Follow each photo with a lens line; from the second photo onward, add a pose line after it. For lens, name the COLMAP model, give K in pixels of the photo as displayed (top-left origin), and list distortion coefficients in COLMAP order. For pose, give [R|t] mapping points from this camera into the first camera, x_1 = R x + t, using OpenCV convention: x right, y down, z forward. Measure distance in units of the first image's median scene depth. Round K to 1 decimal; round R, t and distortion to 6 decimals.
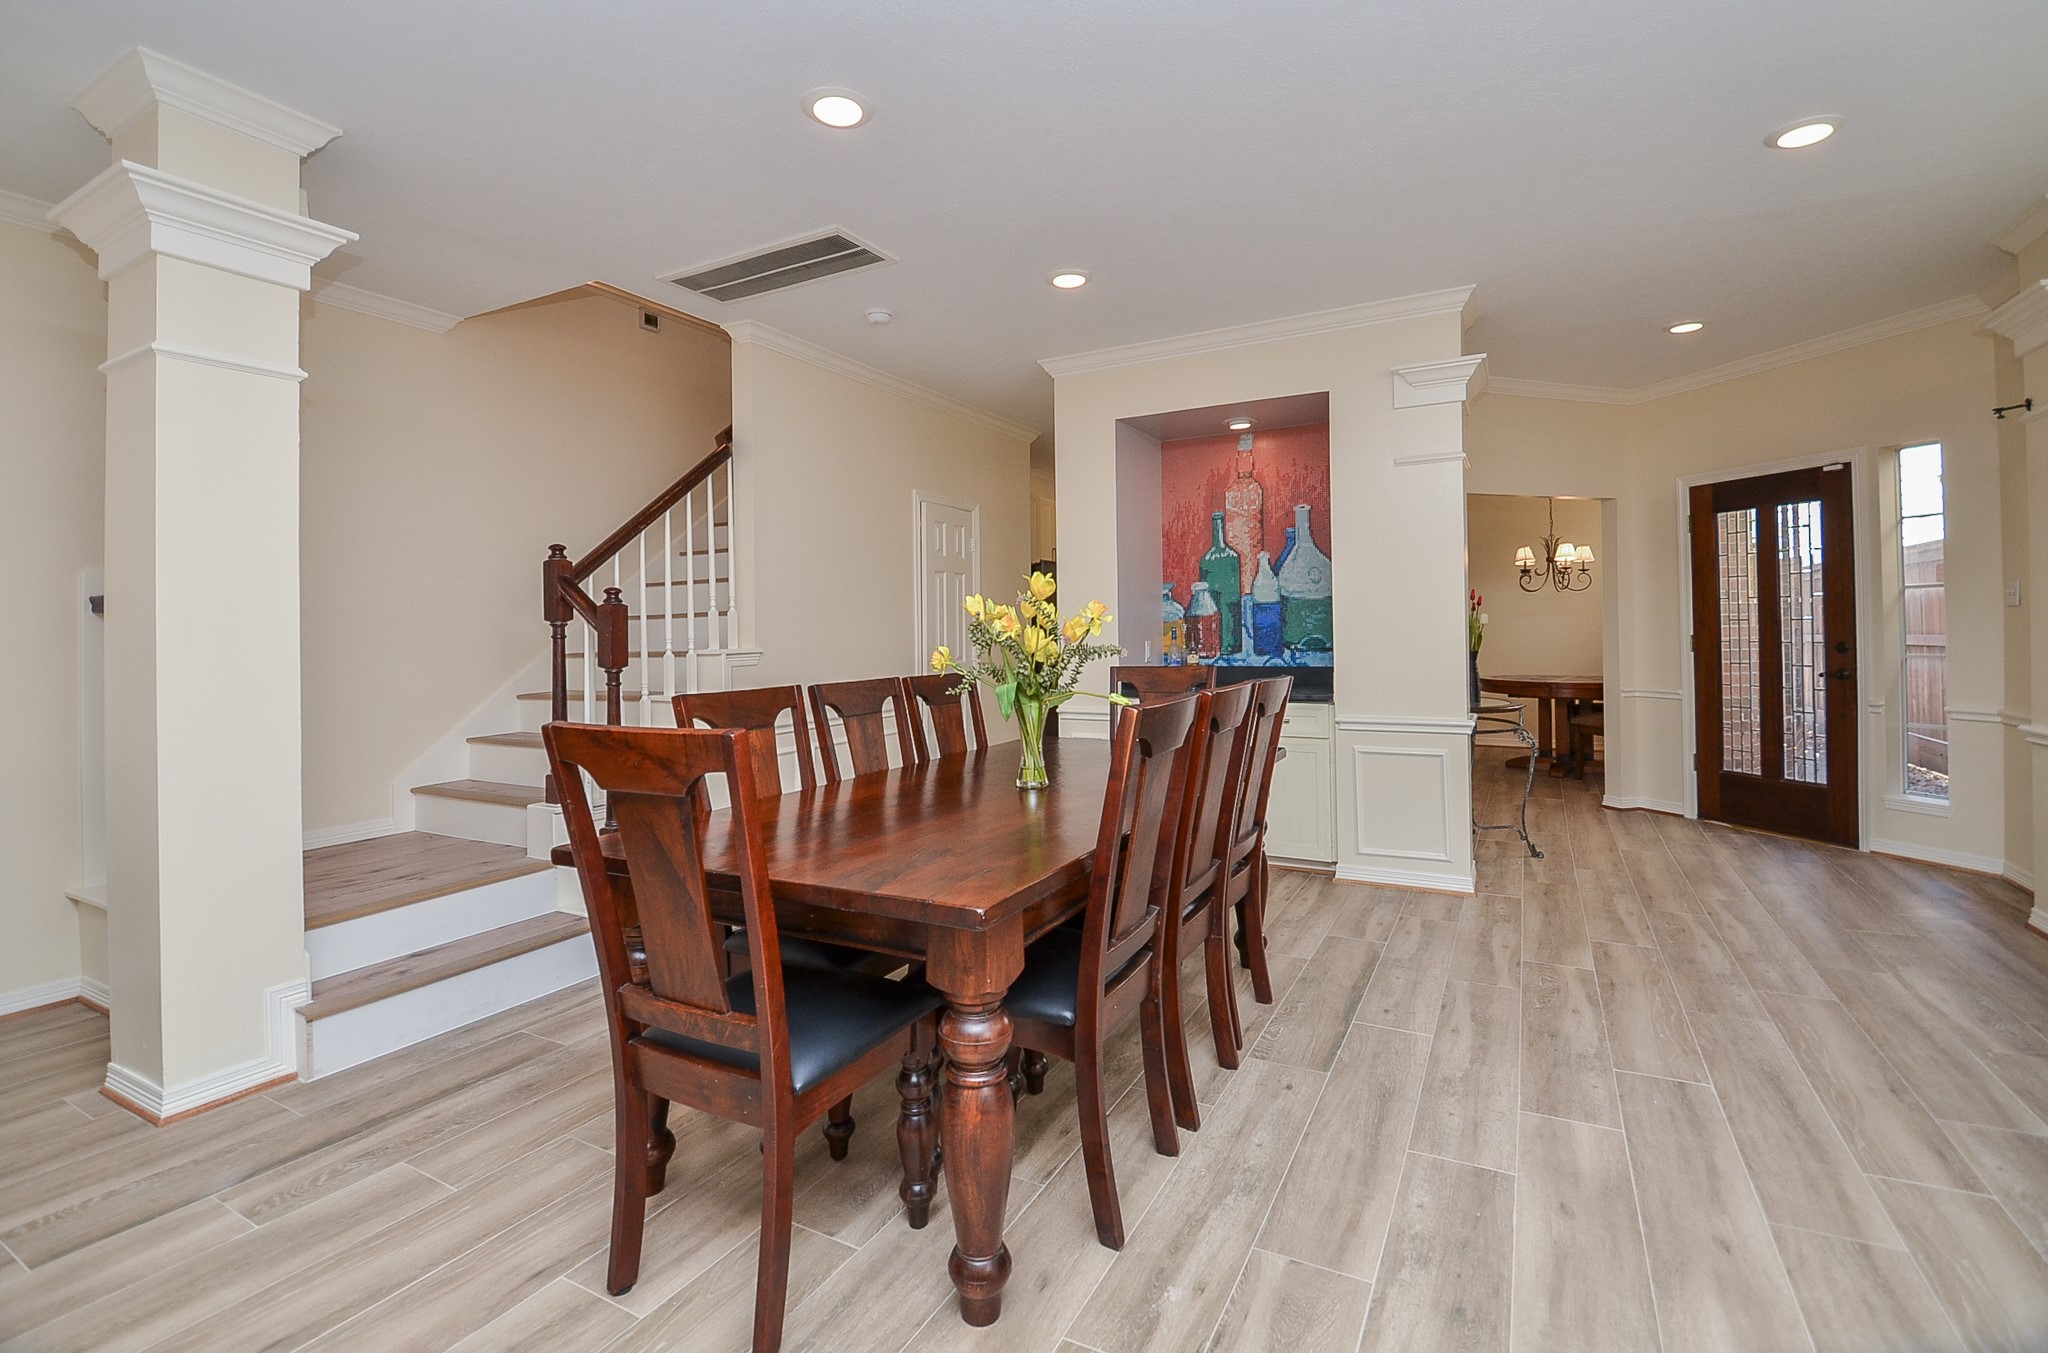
lens RADIAL K [[925.8, 0, 1038.5], [0, 925.8, 619.6], [0, 0, 1]] dist [-0.018462, -0.005824]
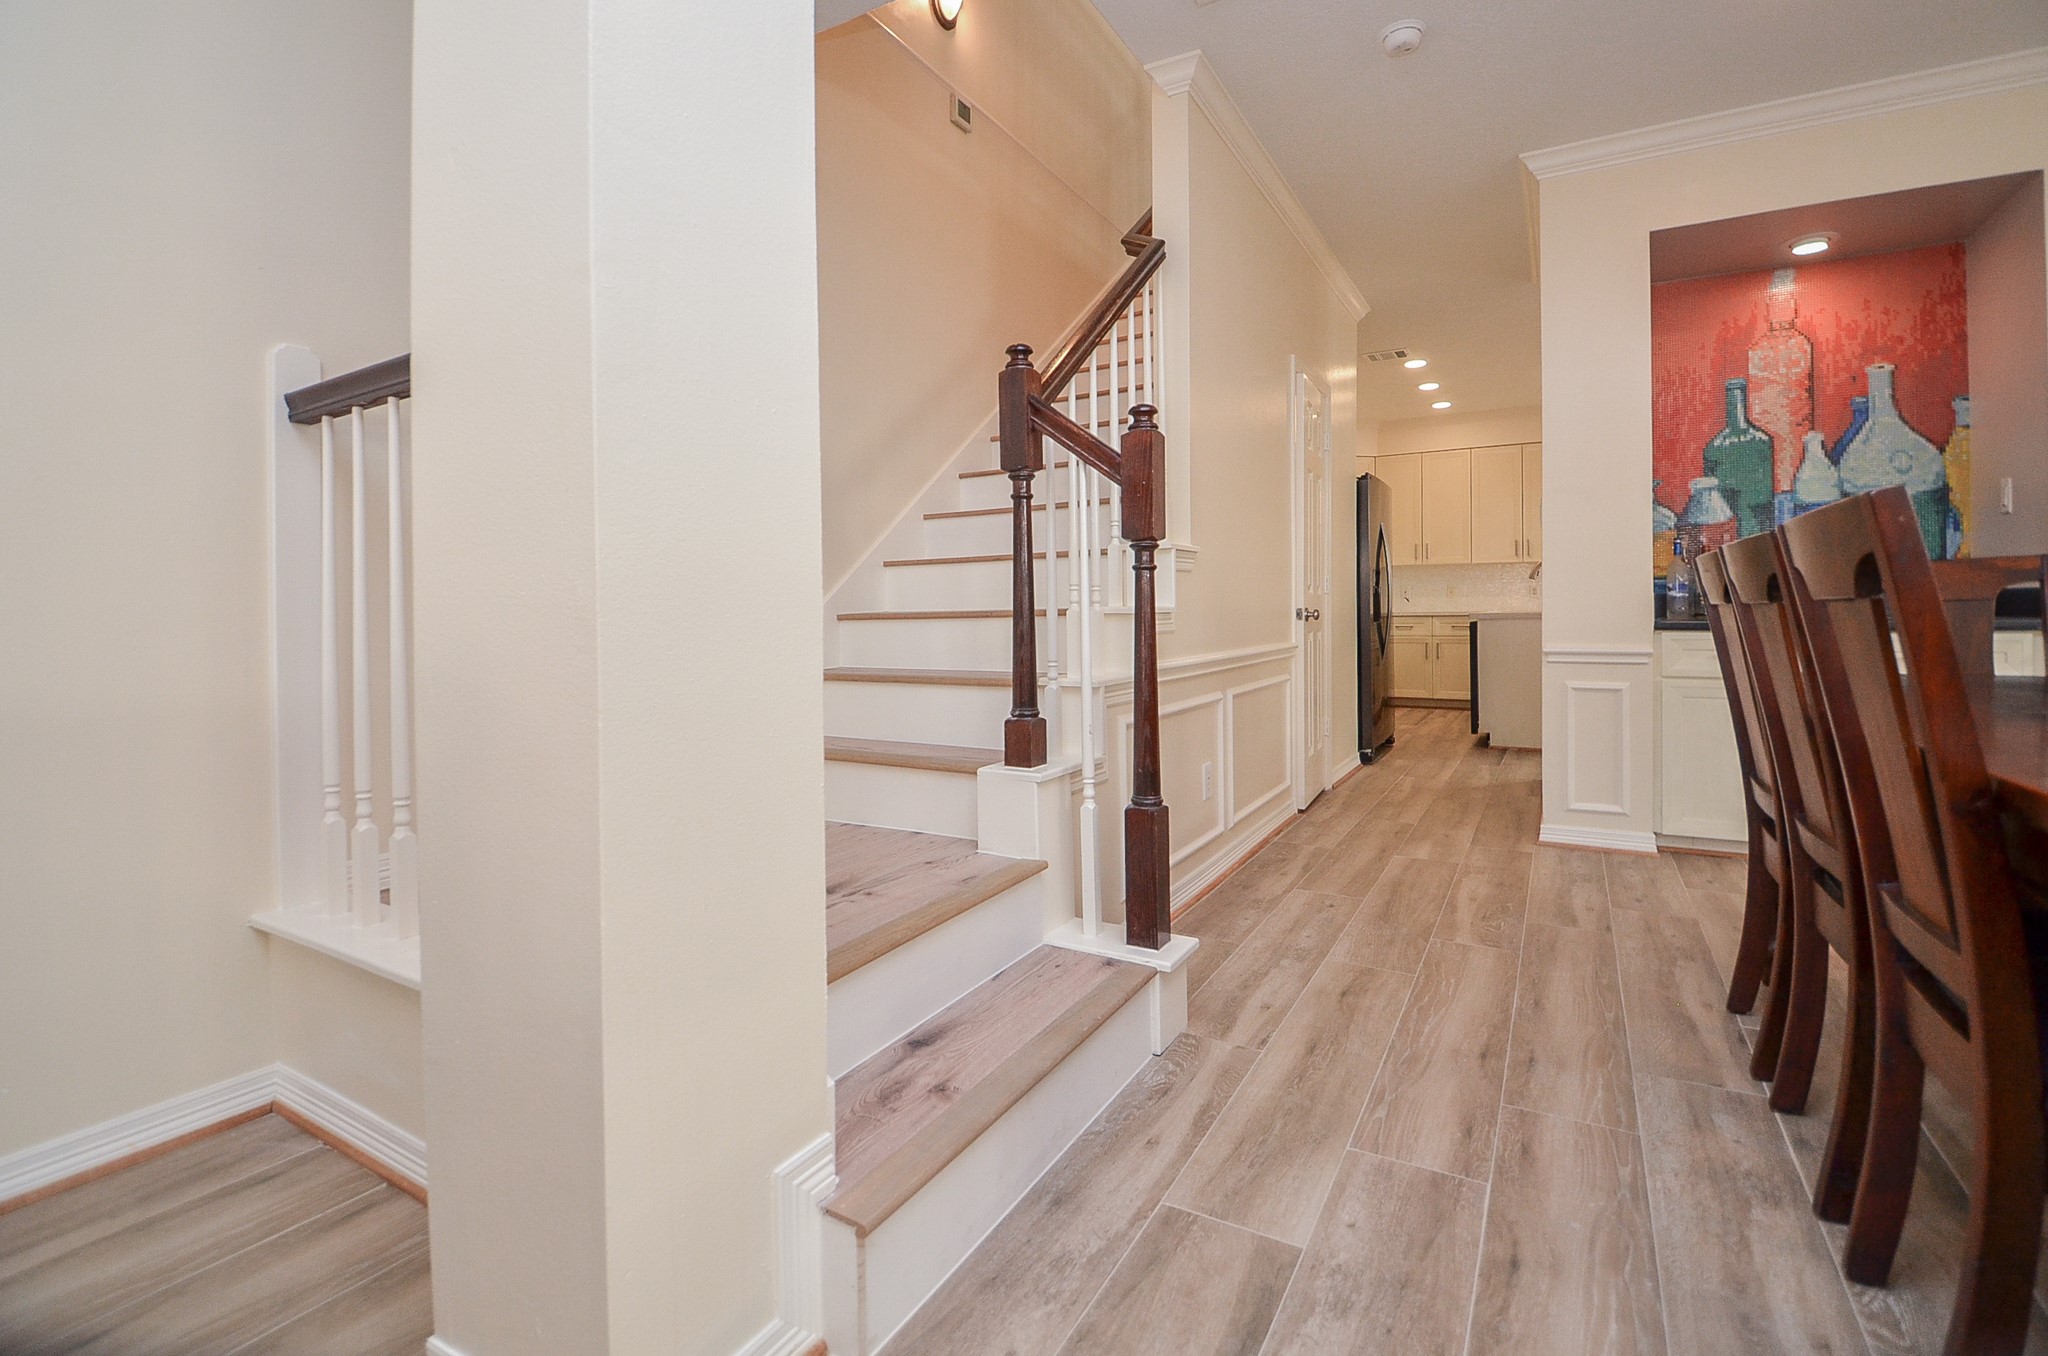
lens RADIAL K [[925.8, 0, 1037.2], [0, 925.8, 628.4], [0, 0, 1]] dist [-0.018462, -0.005824]
pose [[0.999365, 0.003636, -0.035459, -0.334868], [-0.002500, 0.999484, 0.032023, 0.058496], [0.035557, -0.031914, 0.998858, 0.265296]]
